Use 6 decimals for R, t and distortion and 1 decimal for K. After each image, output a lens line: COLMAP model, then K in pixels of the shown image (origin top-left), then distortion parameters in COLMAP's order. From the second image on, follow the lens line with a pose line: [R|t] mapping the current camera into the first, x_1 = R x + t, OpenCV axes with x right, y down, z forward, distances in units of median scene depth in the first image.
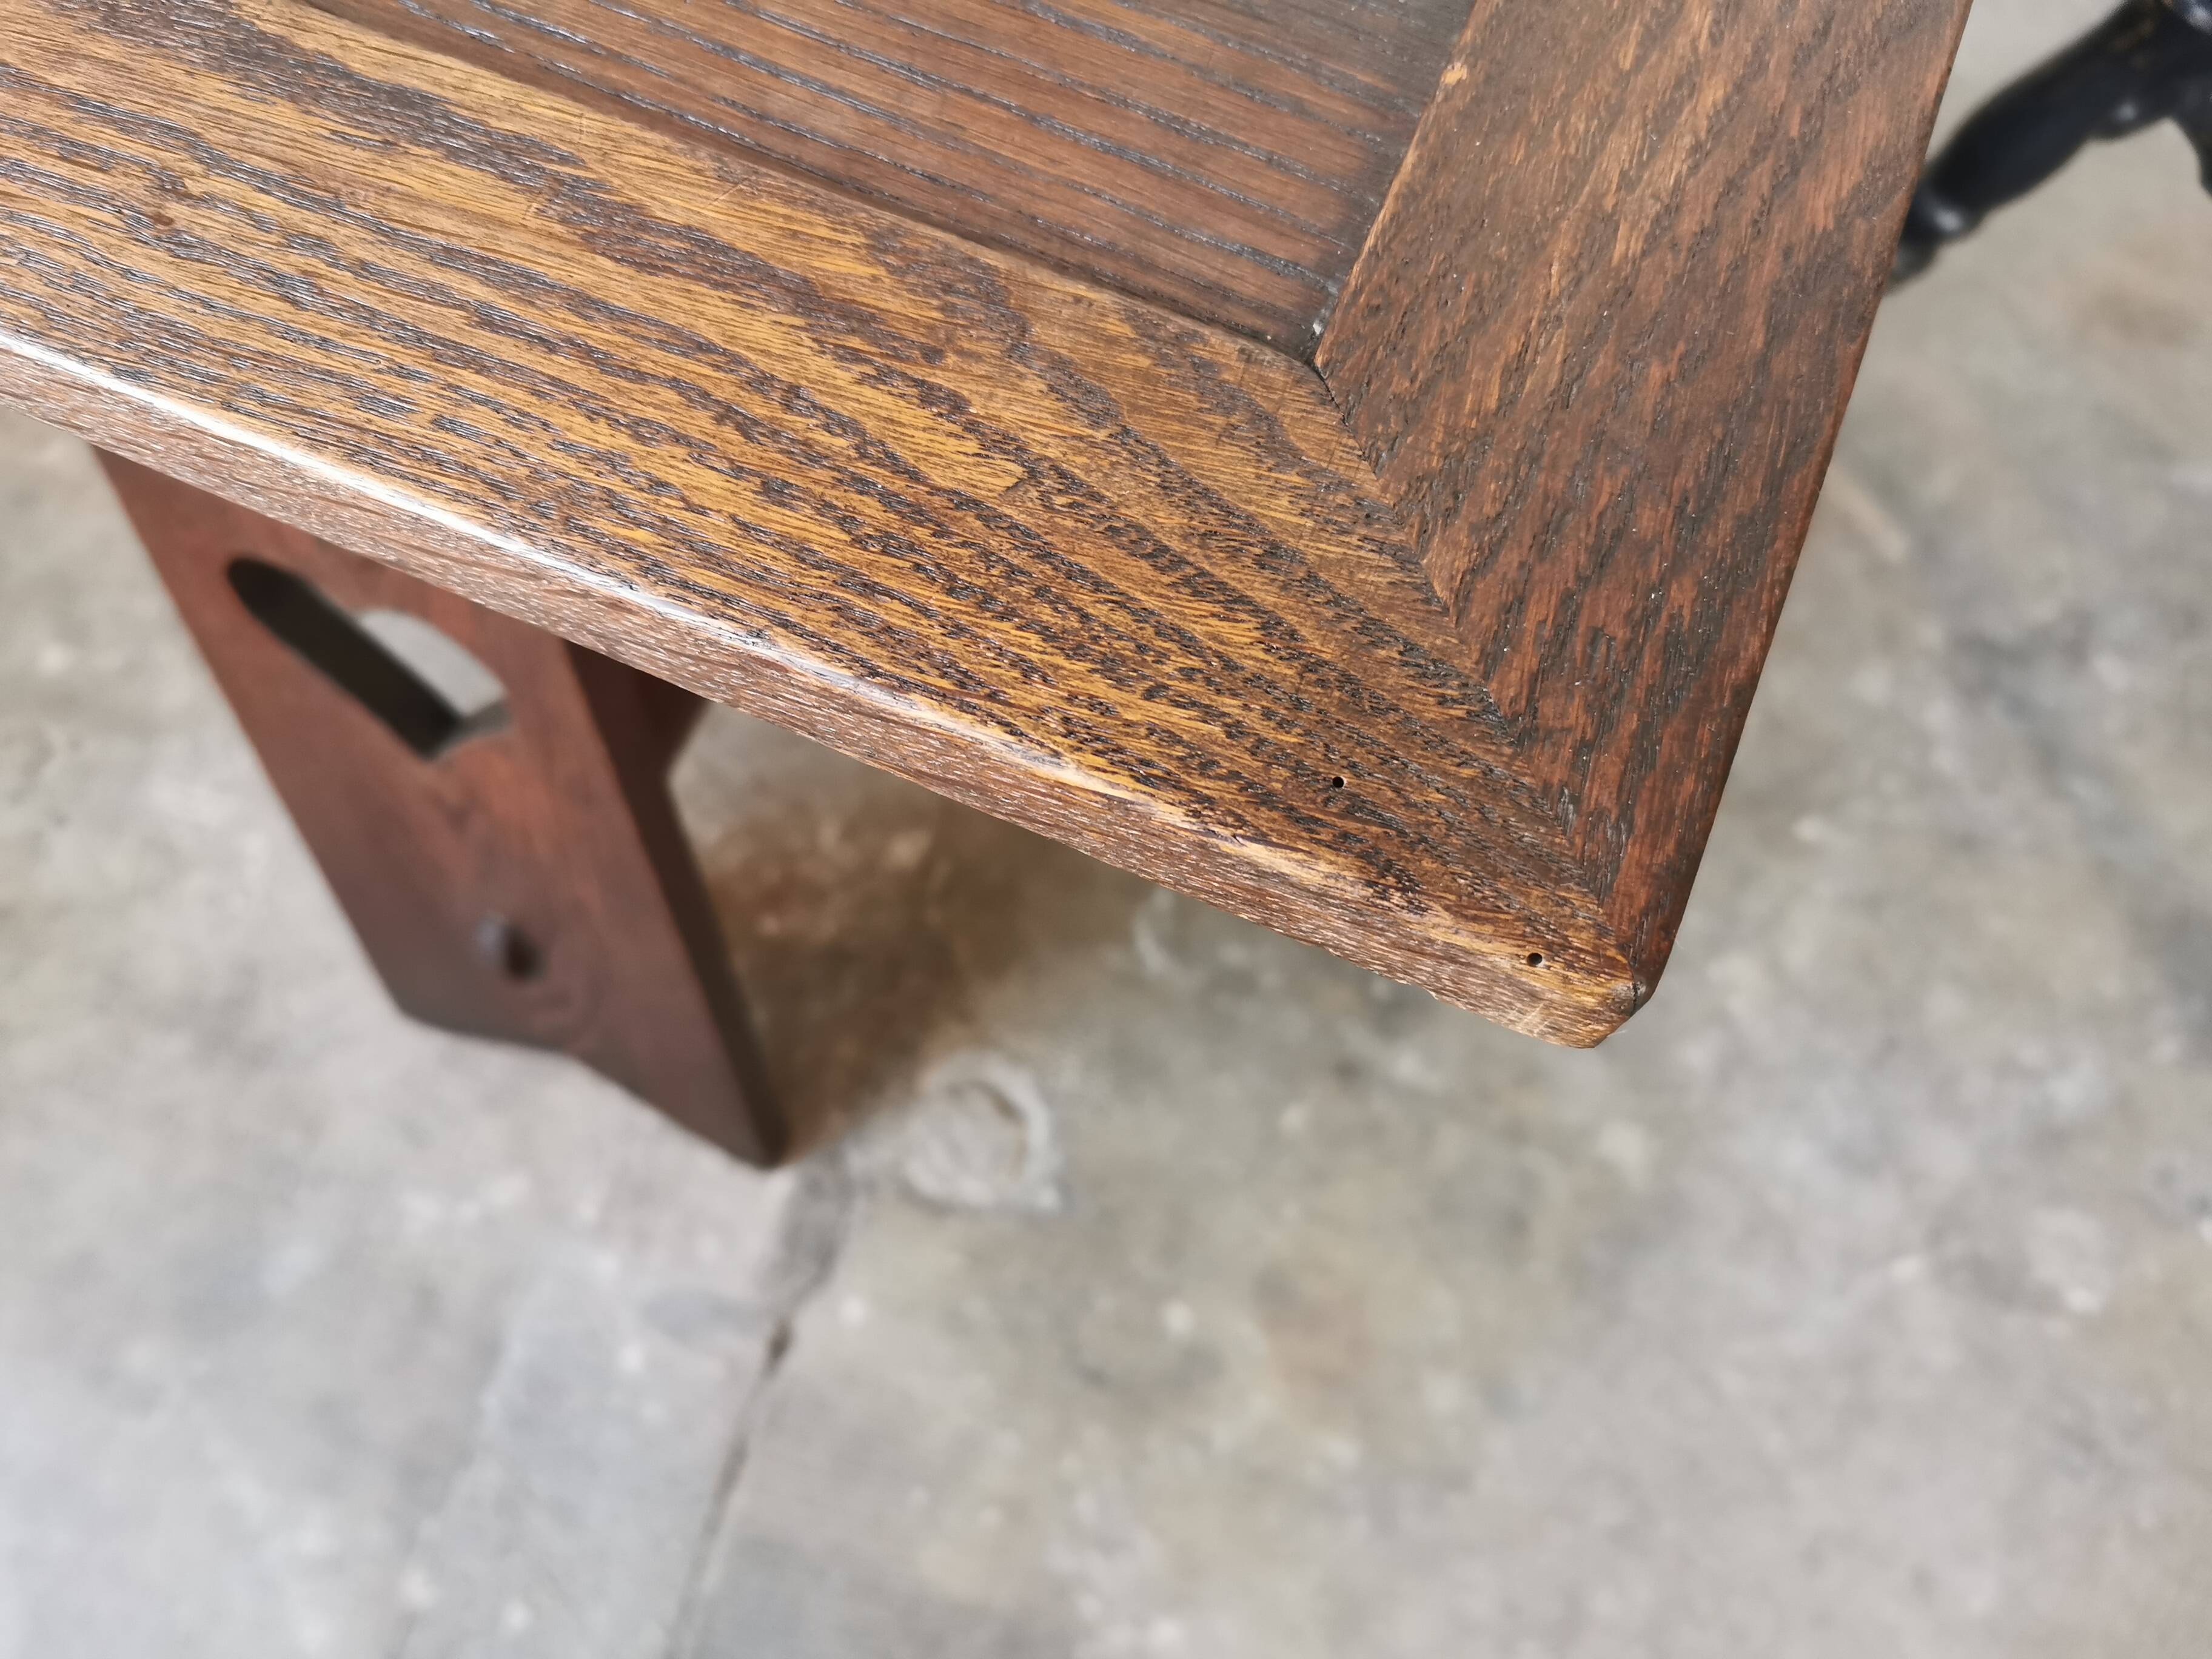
lens RADIAL K [[1716.6, 0, 1133.3], [0, 1716.6, 792.1], [0, 0, 1]] dist [0.058849, -0.082147]
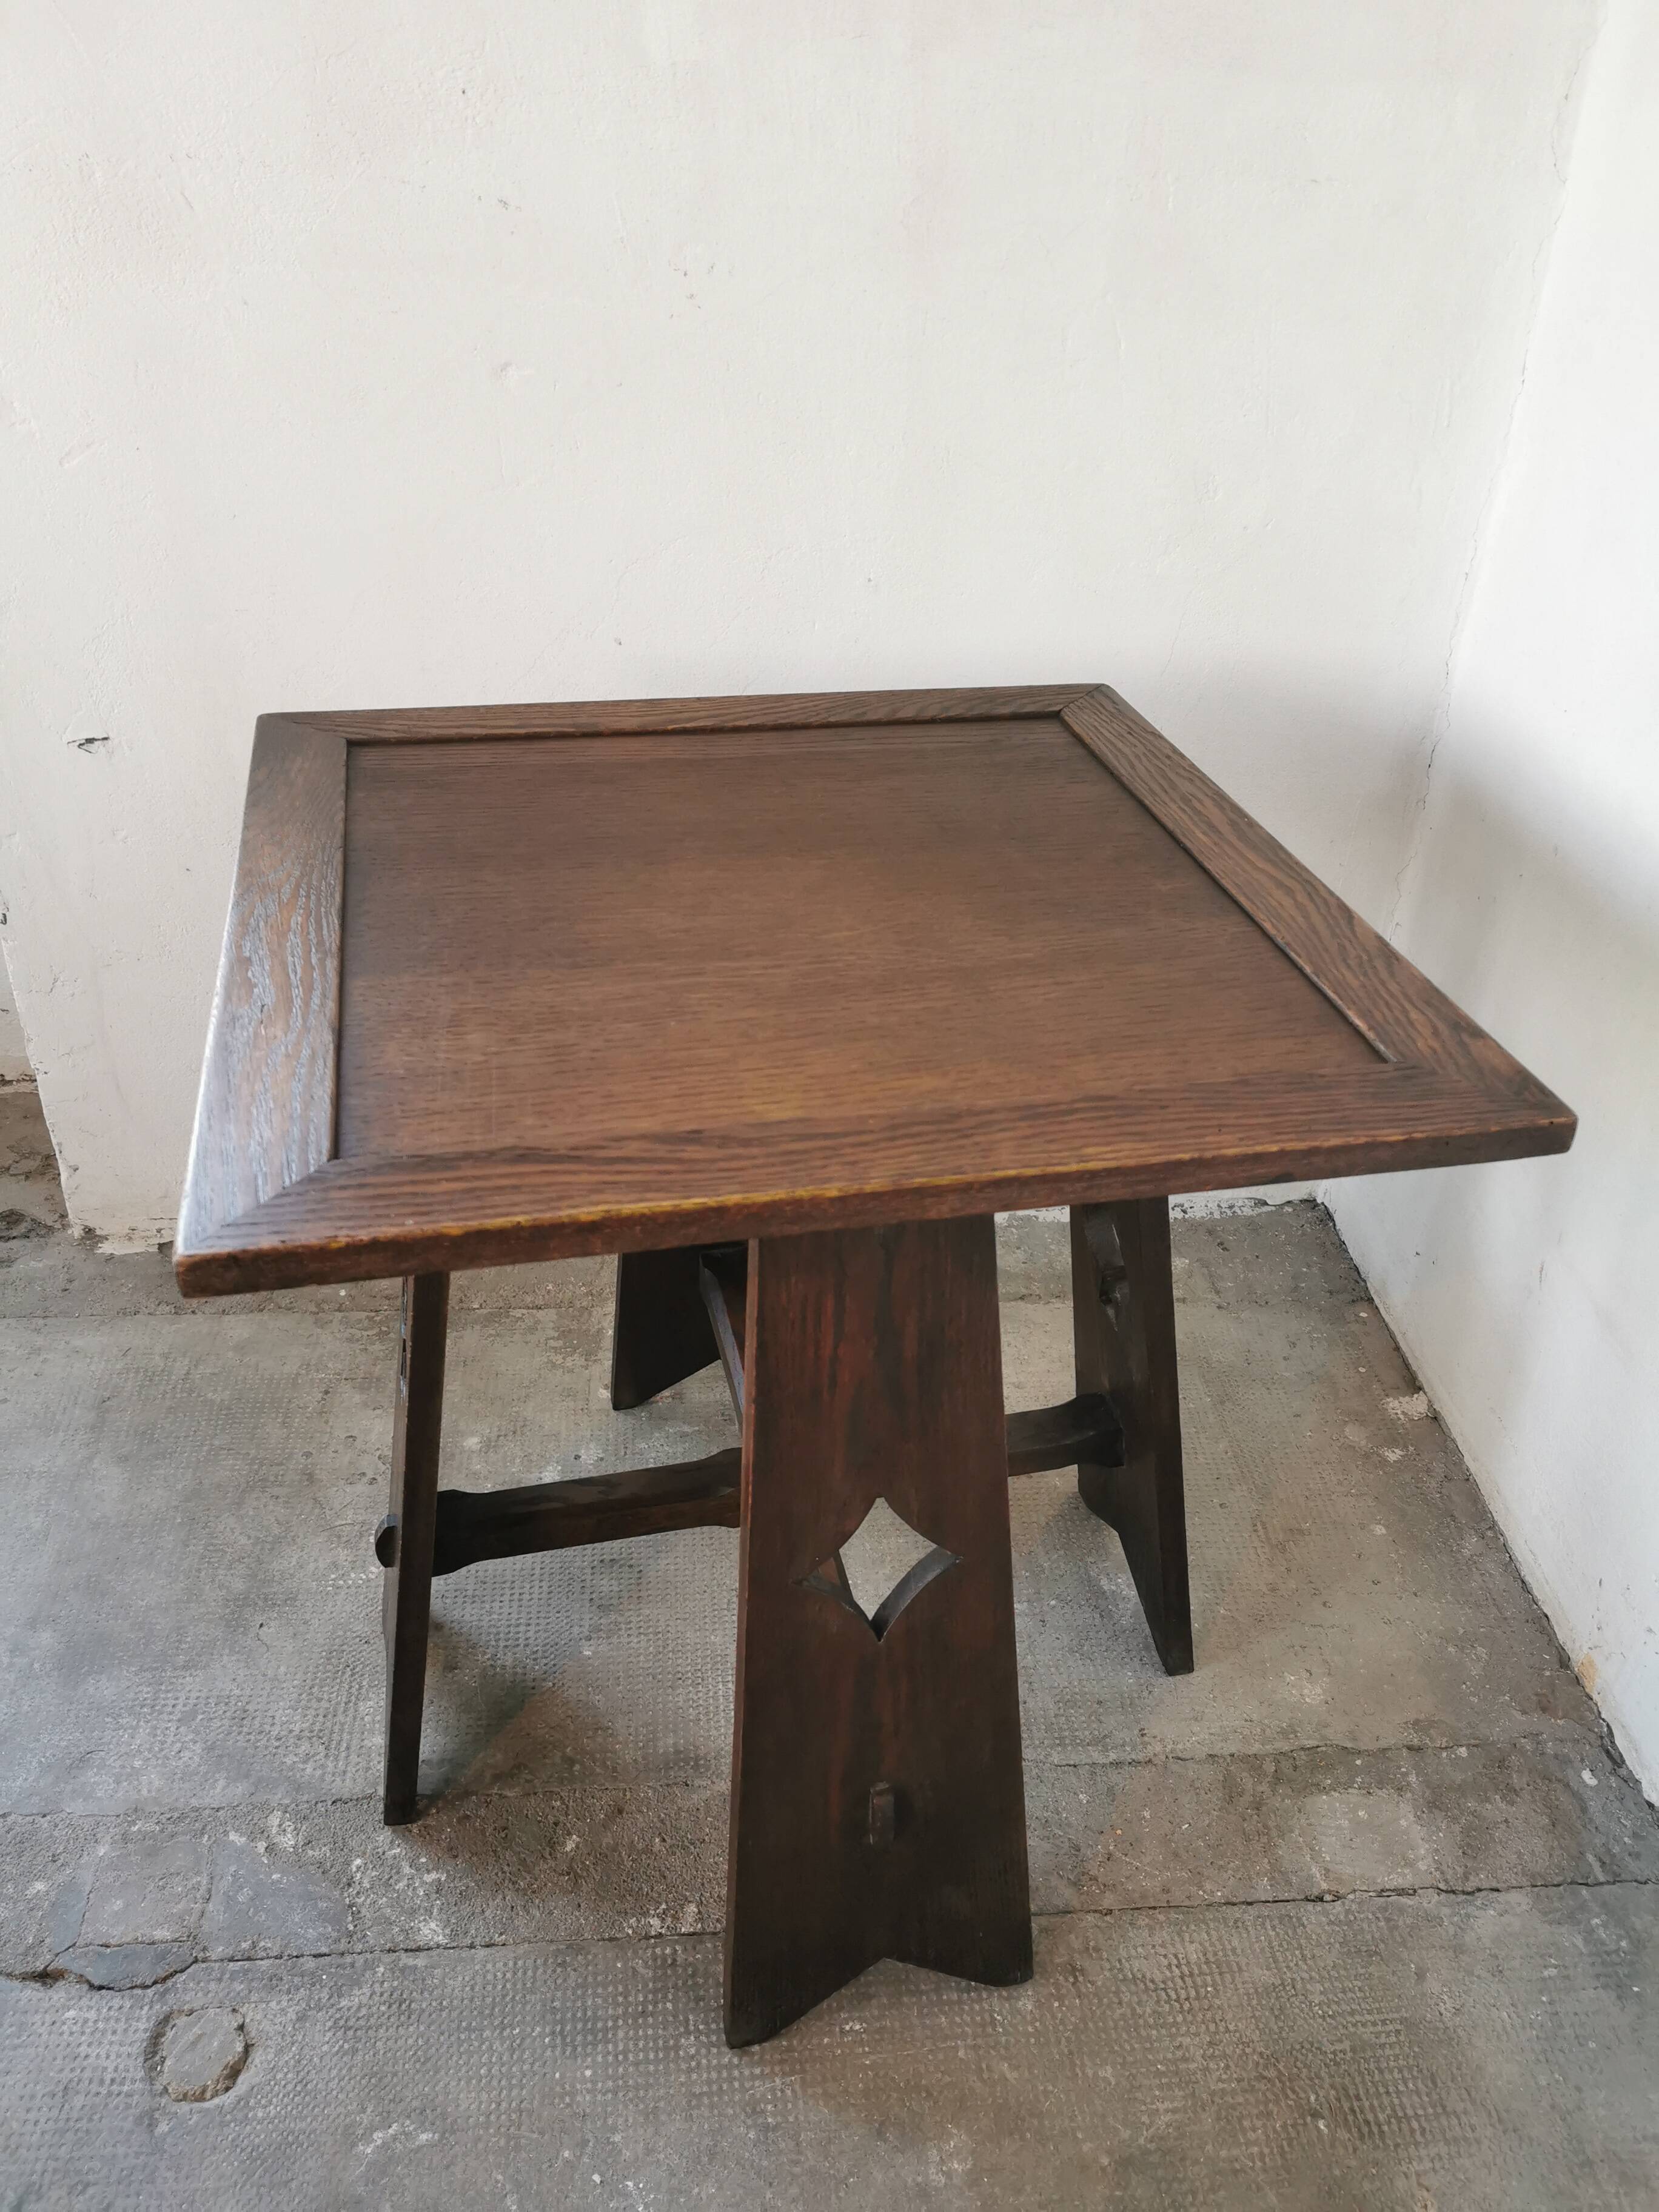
lens RADIAL K [[1716.6, 0, 812.8], [0, 1716.6, 1094.9], [0, 0, 1]] dist [0.058849, -0.082147]
pose [[0.332250, 0.497346, -0.801410, 0.779364], [-0.886860, 0.453975, -0.085944, -0.439787], [0.321076, 0.739293, 0.591909, -0.172959]]
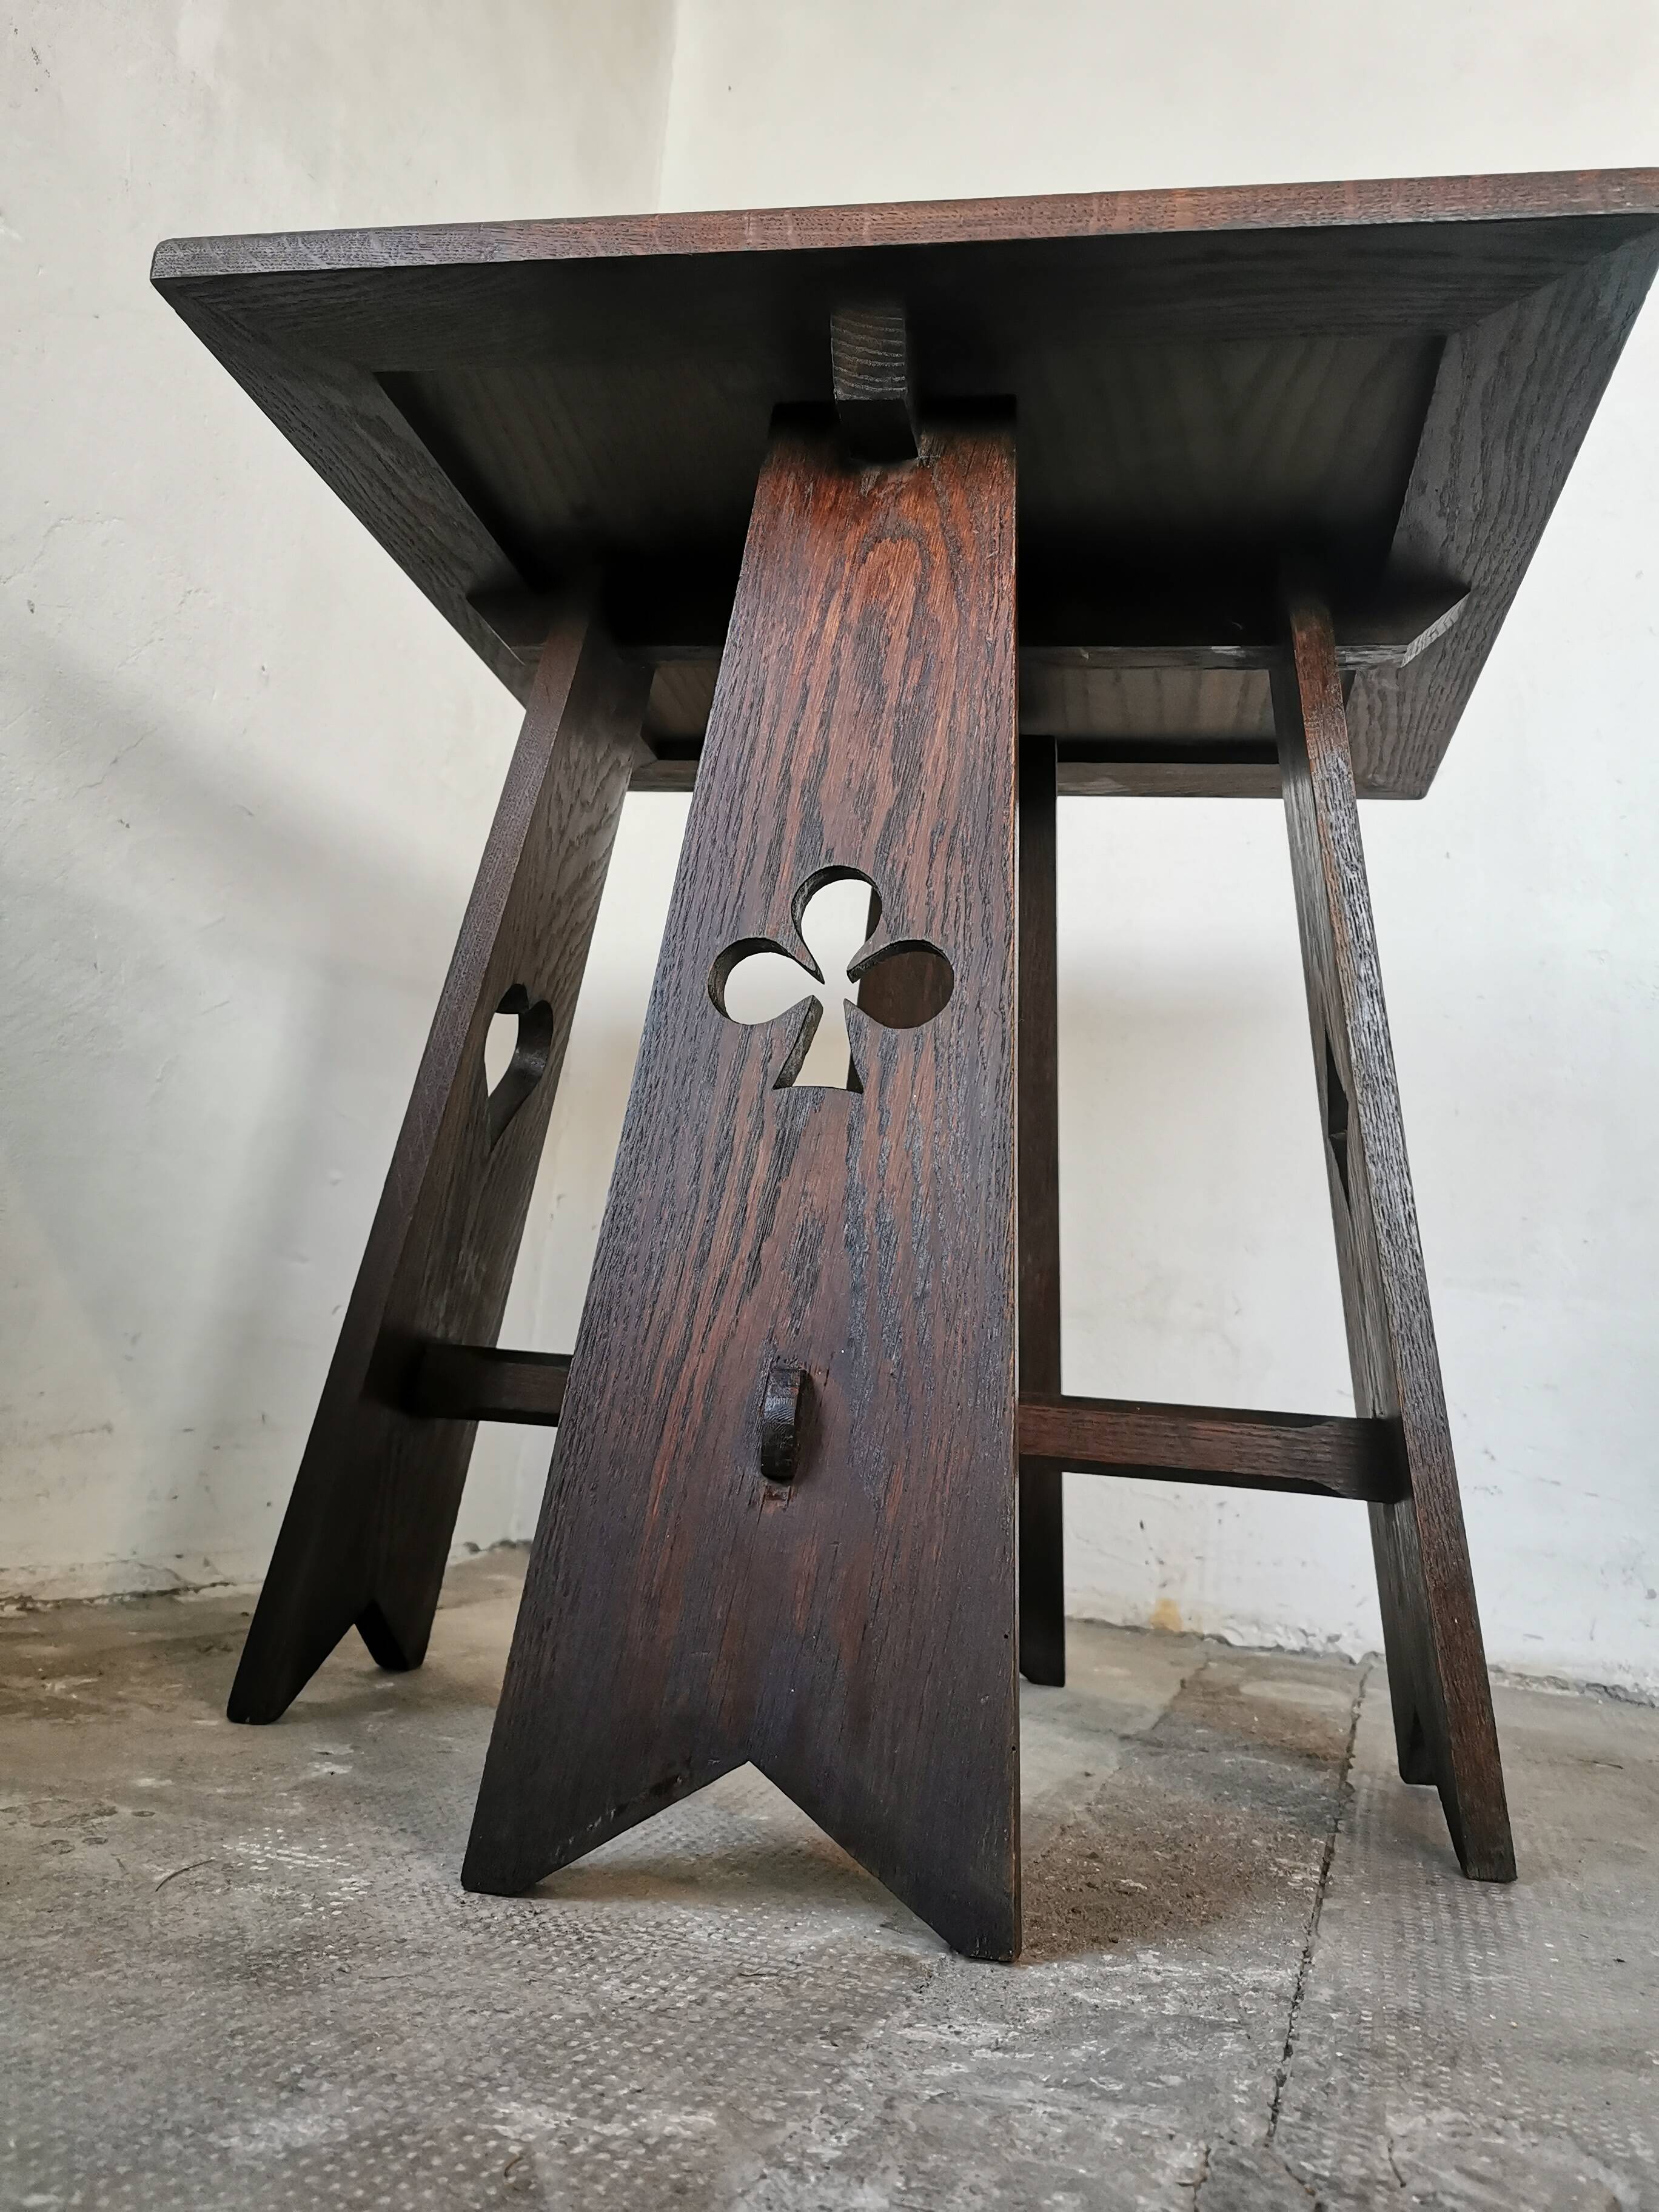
lens RADIAL K [[1716.6, 0, 830.5], [0, 1716.6, 1091.0], [0, 0, 1]] dist [0.058849, -0.082147]
pose [[0.996315, 0.055426, -0.065458, -0.302202], [-0.074977, 0.192162, -0.978495, 0.718462], [-0.041655, 0.979797, 0.195609, 0.580541]]
